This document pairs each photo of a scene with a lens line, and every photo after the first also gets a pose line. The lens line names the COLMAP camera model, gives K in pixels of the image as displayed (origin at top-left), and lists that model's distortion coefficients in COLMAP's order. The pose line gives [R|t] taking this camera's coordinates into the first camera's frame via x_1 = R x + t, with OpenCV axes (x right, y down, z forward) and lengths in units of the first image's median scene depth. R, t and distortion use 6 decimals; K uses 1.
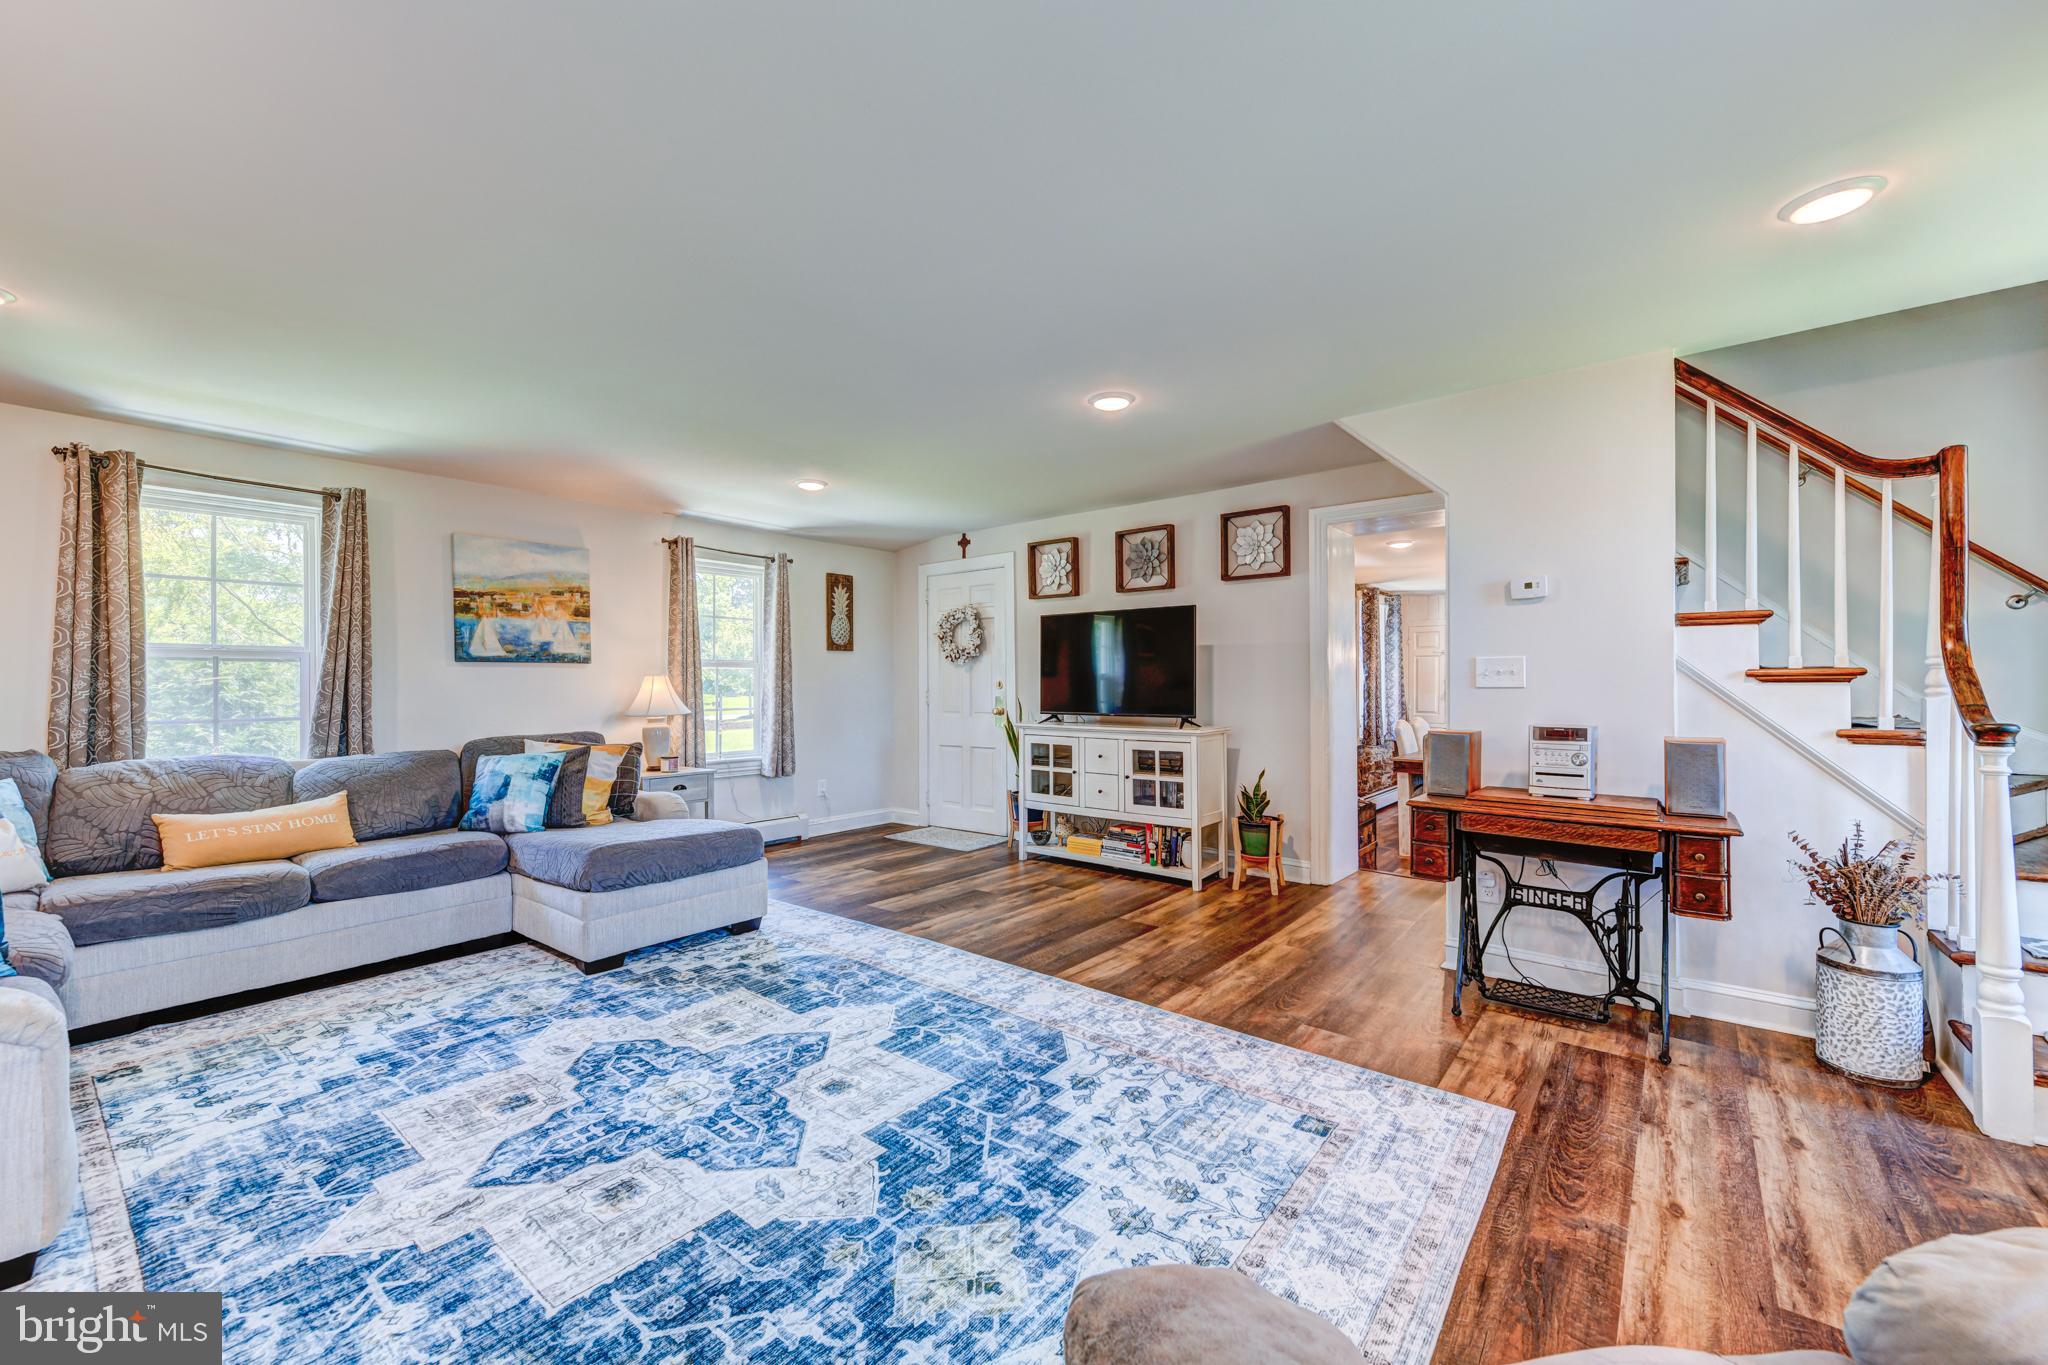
lens RADIAL K [[806.6, 0, 1034.9], [0, 806.6, 684.6], [0, 0, 1]] dist [0.008544, -0.000810]
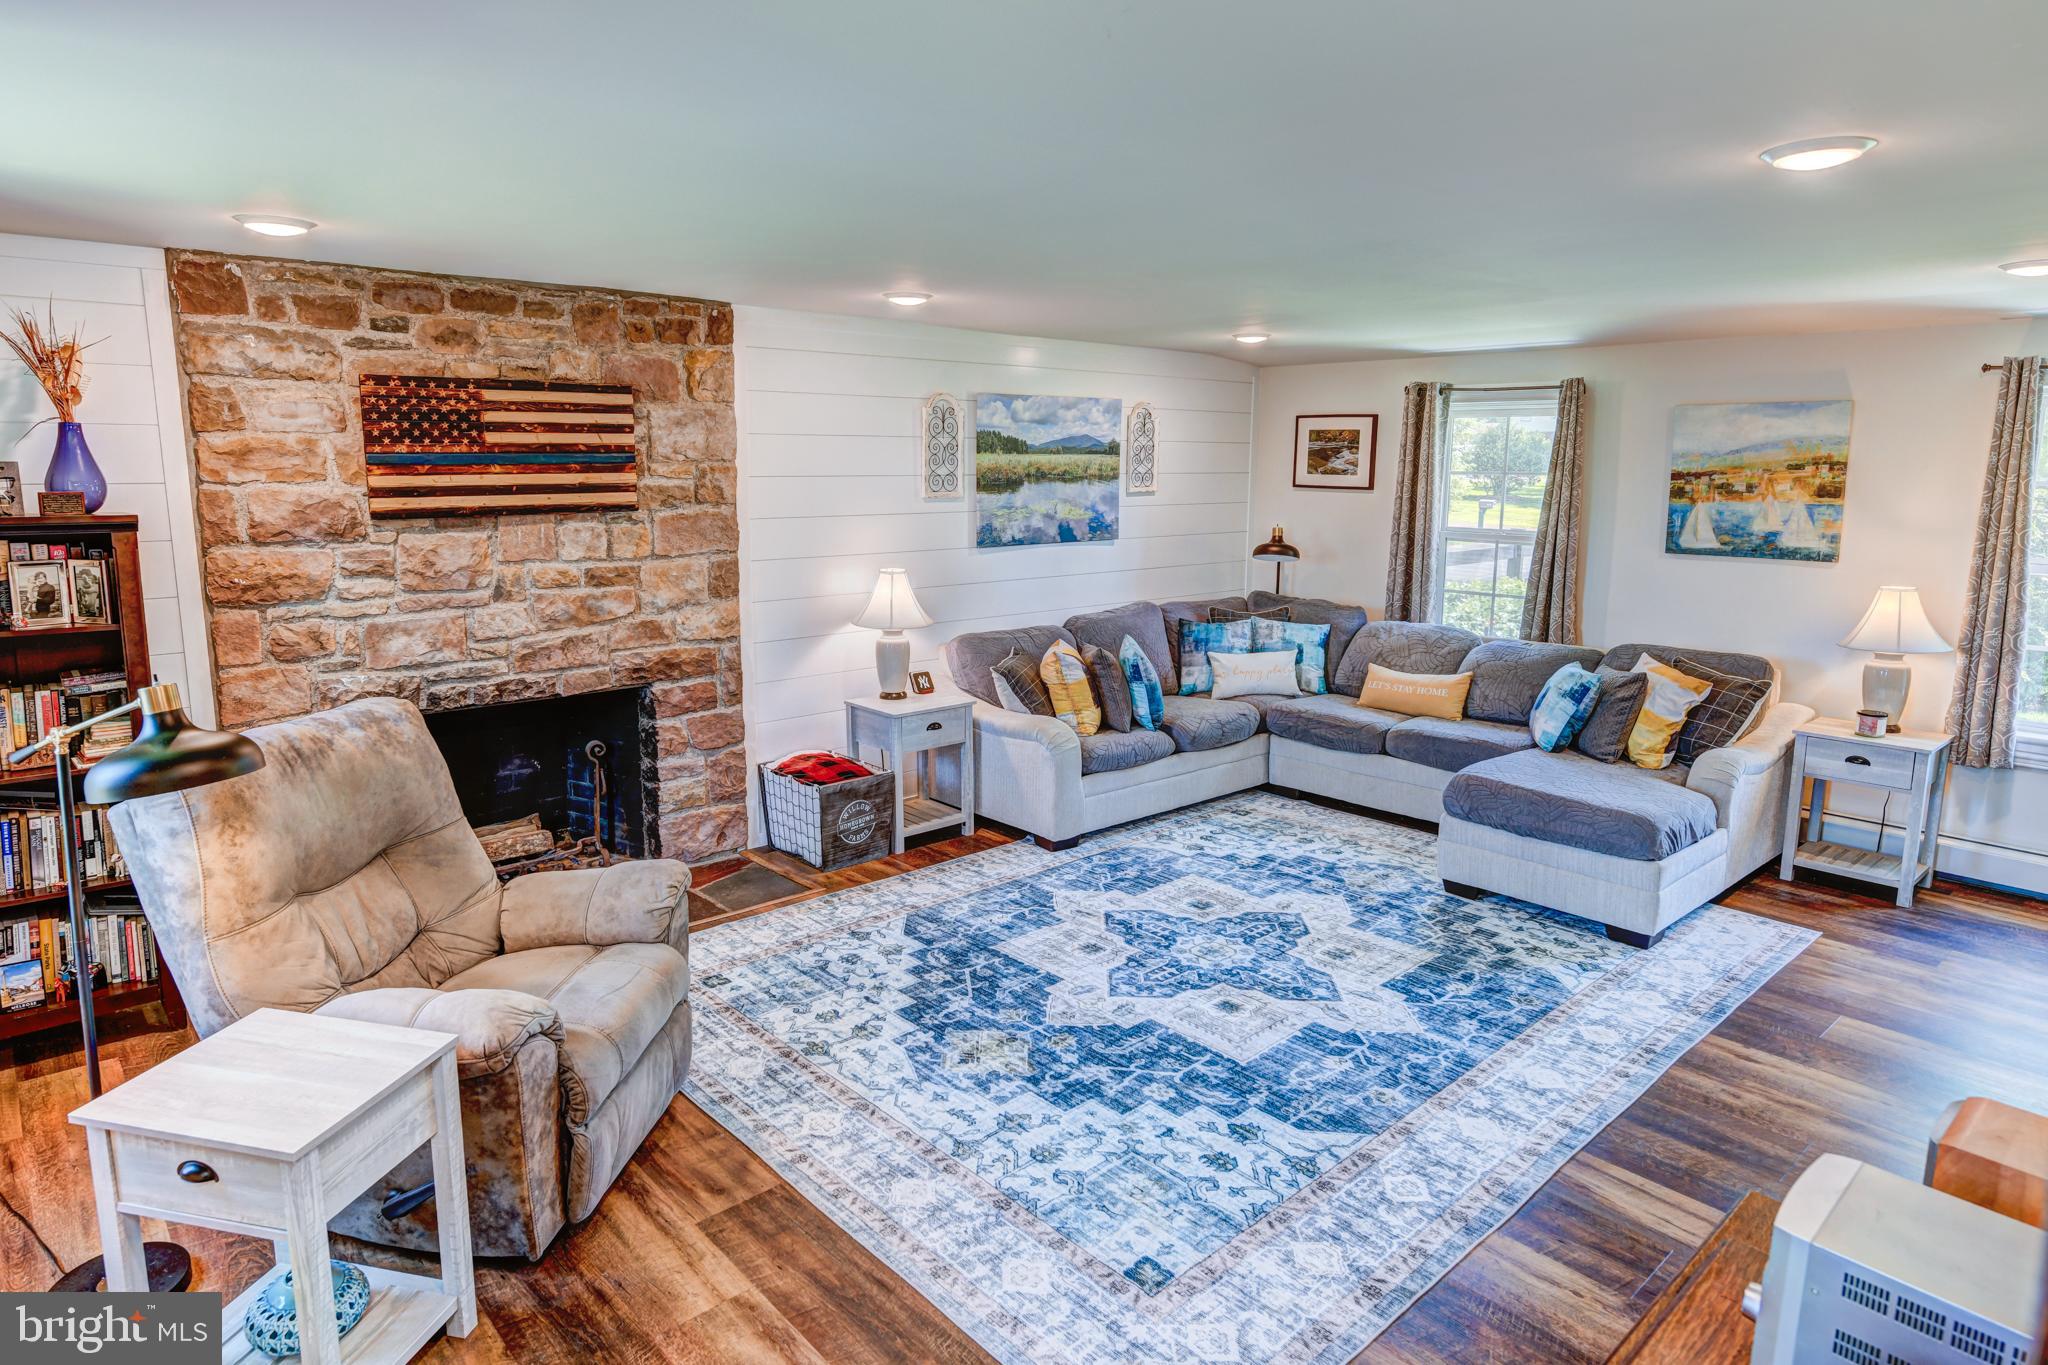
lens RADIAL K [[1211.1, 0, 989.4], [0, 1211.1, 646.1], [0, 0, 1]] dist [0.020617, -0.011689]
pose [[-0.185743, 0.156936, -0.969985, 1.217044], [-0.001439, 0.987119, 0.159983, -0.233475], [0.982597, 0.031112, -0.183124, 0.864802]]
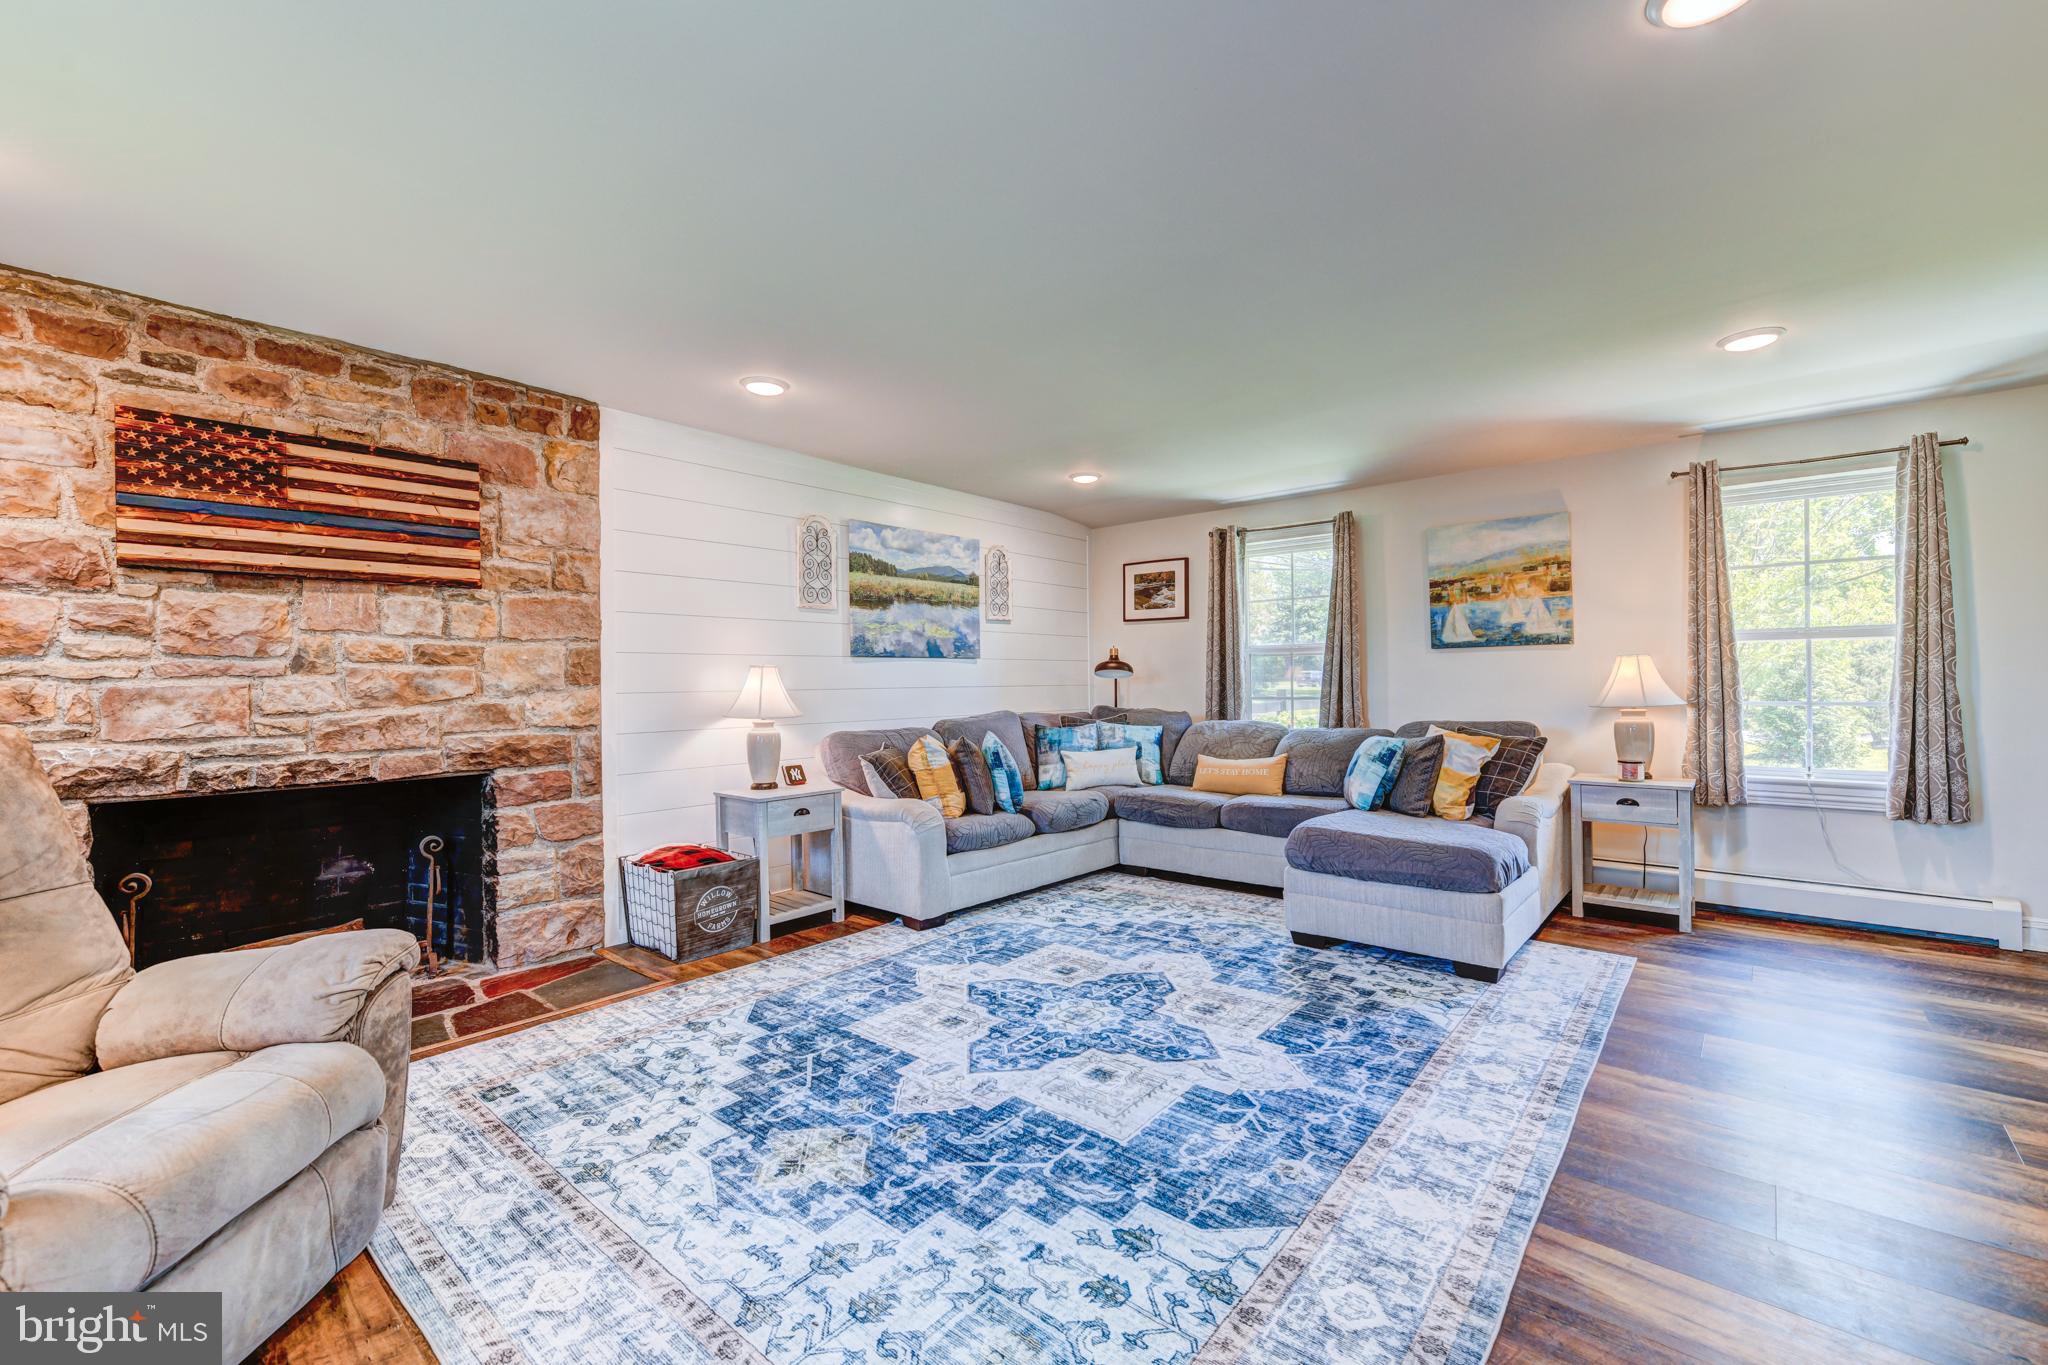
lens RADIAL K [[859.7, 0, 1024.3], [0, 859.7, 679.7], [0, 0, 1]] dist [0.007364, -0.002988]
pose [[-0.045392, 0.001968, -0.998967, 0.732778], [0.013115, 0.999913, 0.001374, 0.005875], [0.998883, -0.013039, -0.045414, 0.858483]]
